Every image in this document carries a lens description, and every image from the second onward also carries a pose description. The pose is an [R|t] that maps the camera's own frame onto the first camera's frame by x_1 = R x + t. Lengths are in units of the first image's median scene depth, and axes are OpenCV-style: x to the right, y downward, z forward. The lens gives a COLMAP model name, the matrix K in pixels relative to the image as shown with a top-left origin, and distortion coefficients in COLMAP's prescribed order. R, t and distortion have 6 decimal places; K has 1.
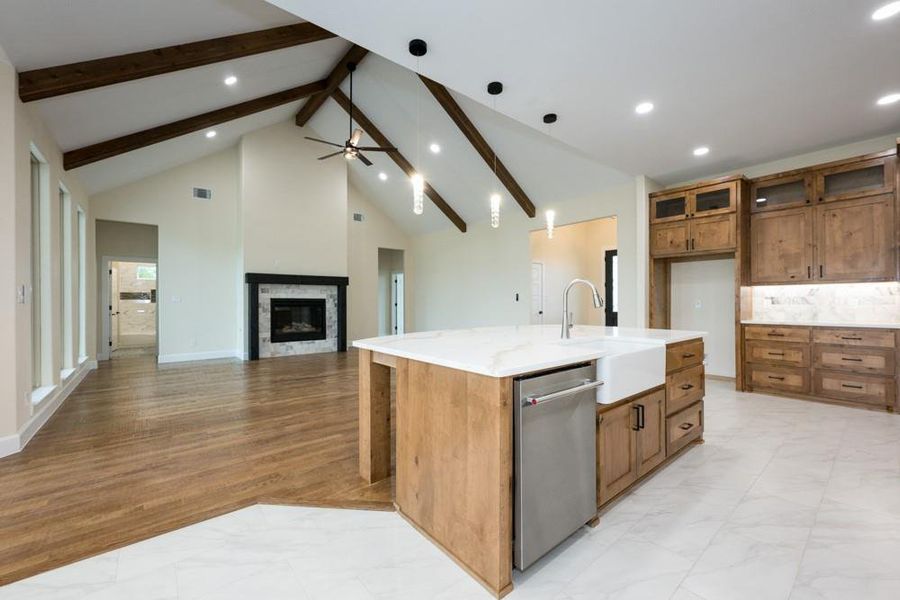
lens RADIAL K [[361.8, 0, 445.8], [0, 361.8, 302.3], [0, 0, 1]] dist [0.002156, -0.001270]
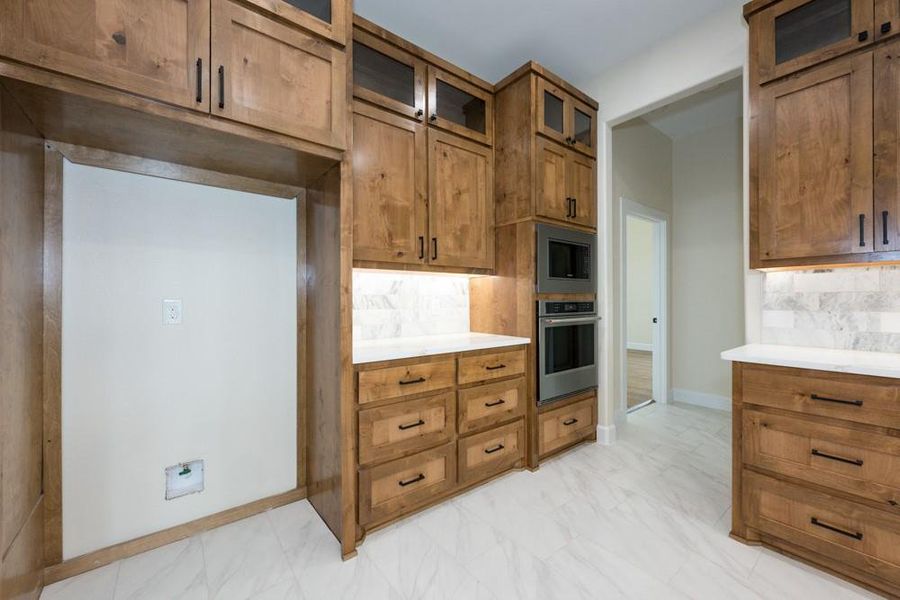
lens RADIAL K [[357.8, 0, 445.4], [0, 357.8, 301.6], [0, 0, 1]] dist [0.001396, 0.000757]
pose [[0.022149, 0.002814, 0.999751, 0.293969], [0.003167, 0.999991, -0.002885, -0.002229], [-0.999750, 0.003231, 0.022140, 0.576346]]
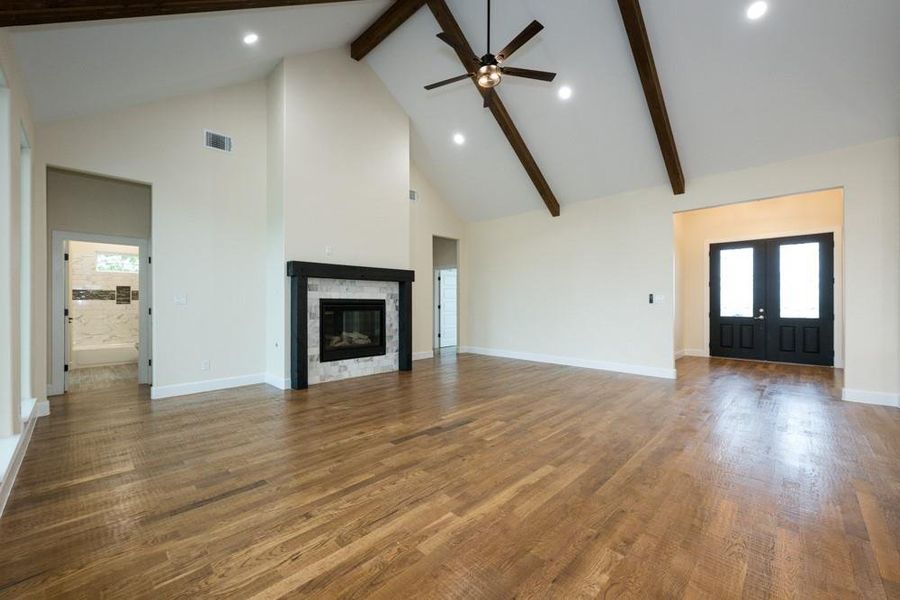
lens RADIAL K [[357.8, 0, 445.0], [0, 357.8, 304.2], [0, 0, 1]] dist [0.001396, 0.000757]
pose [[0.994286, 0.002146, 0.106725, -0.336852], [-0.002373, 0.999995, 0.001999, -0.002449], [-0.106720, -0.002240, 0.994287, 0.304666]]
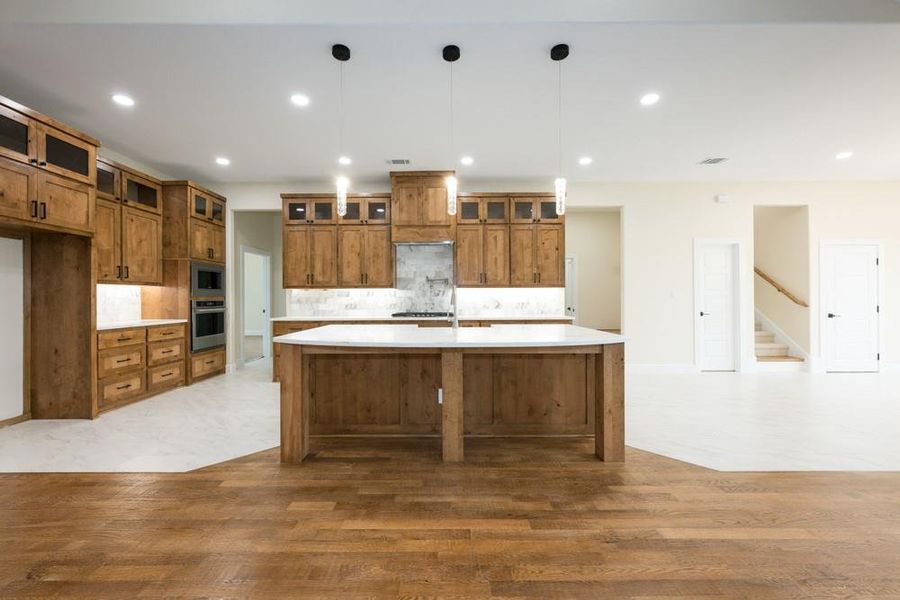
lens RADIAL K [[361.8, 0, 445.2], [0, 361.8, 297.8], [0, 0, 1]] dist [0.002156, -0.001270]
pose [[-0.775790, 0.008433, 0.630935, -0.169634], [0.007337, 0.999964, -0.004344, -0.002403], [-0.630949, 0.001259, -0.775823, 0.724996]]
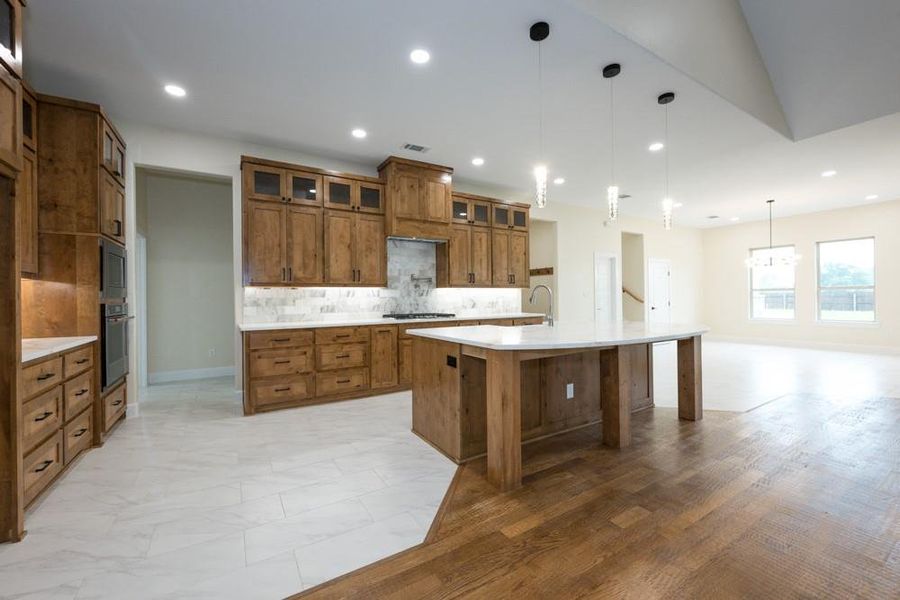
lens RADIAL K [[357.8, 0, 449.2], [0, 357.8, 298.6], [0, 0, 1]] dist [0.001396, 0.000757]
pose [[-0.990753, 0.014583, 0.134892, 0.186951], [0.014884, 0.999888, 0.001221, -0.004373], [-0.134860, 0.003218, -0.990859, 0.850077]]
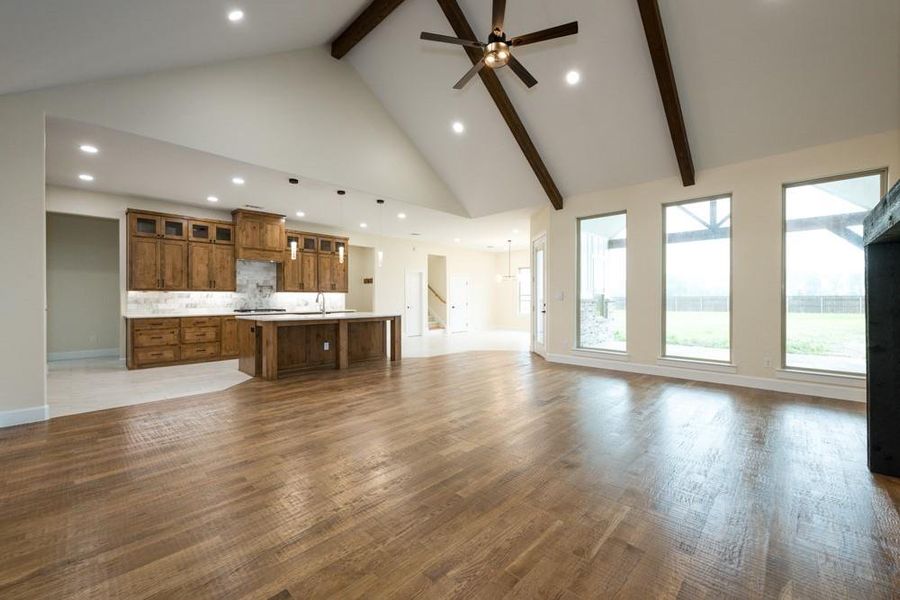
lens RADIAL K [[357.8, 0, 446.5], [0, 357.8, 298.7], [0, 0, 1]] dist [0.001396, 0.000757]
pose [[-0.992999, 0.006673, -0.117932, -0.087502], [0.006658, 0.999978, 0.000524, -0.003026], [0.117932, -0.000265, -0.993022, 1.297993]]
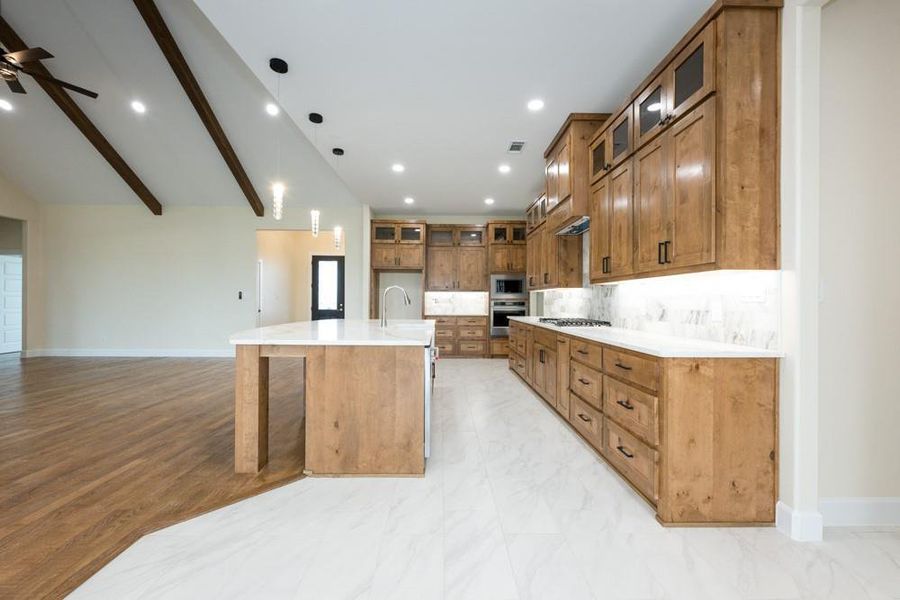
lens RADIAL K [[357.8, 0, 445.4], [0, 357.8, 301.2], [0, 0, 1]] dist [0.001396, 0.000757]
pose [[0.623784, 0.007281, 0.781563, -0.218362], [-0.007964, 0.999964, -0.002960, 0.000410], [-0.781556, -0.004378, 0.623820, -0.023718]]
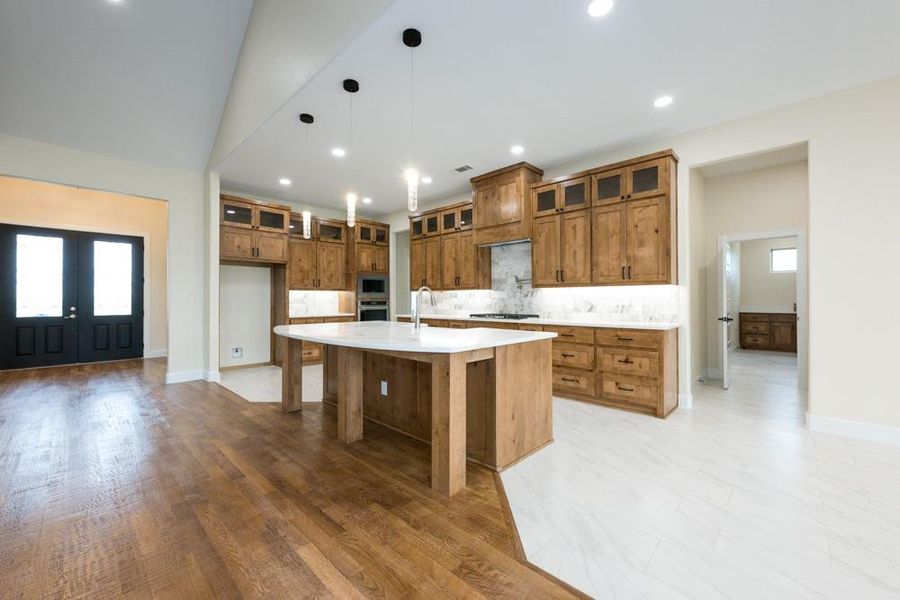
lens RADIAL K [[361.8, 0, 447.5], [0, 361.8, 298.4], [0, 0, 1]] dist [0.002156, -0.001270]
pose [[-0.120673, 0.008194, 0.992659, -0.375867], [0.002823, 0.999965, -0.007911, -0.001257], [-0.992688, 0.001848, -0.120692, 0.371550]]
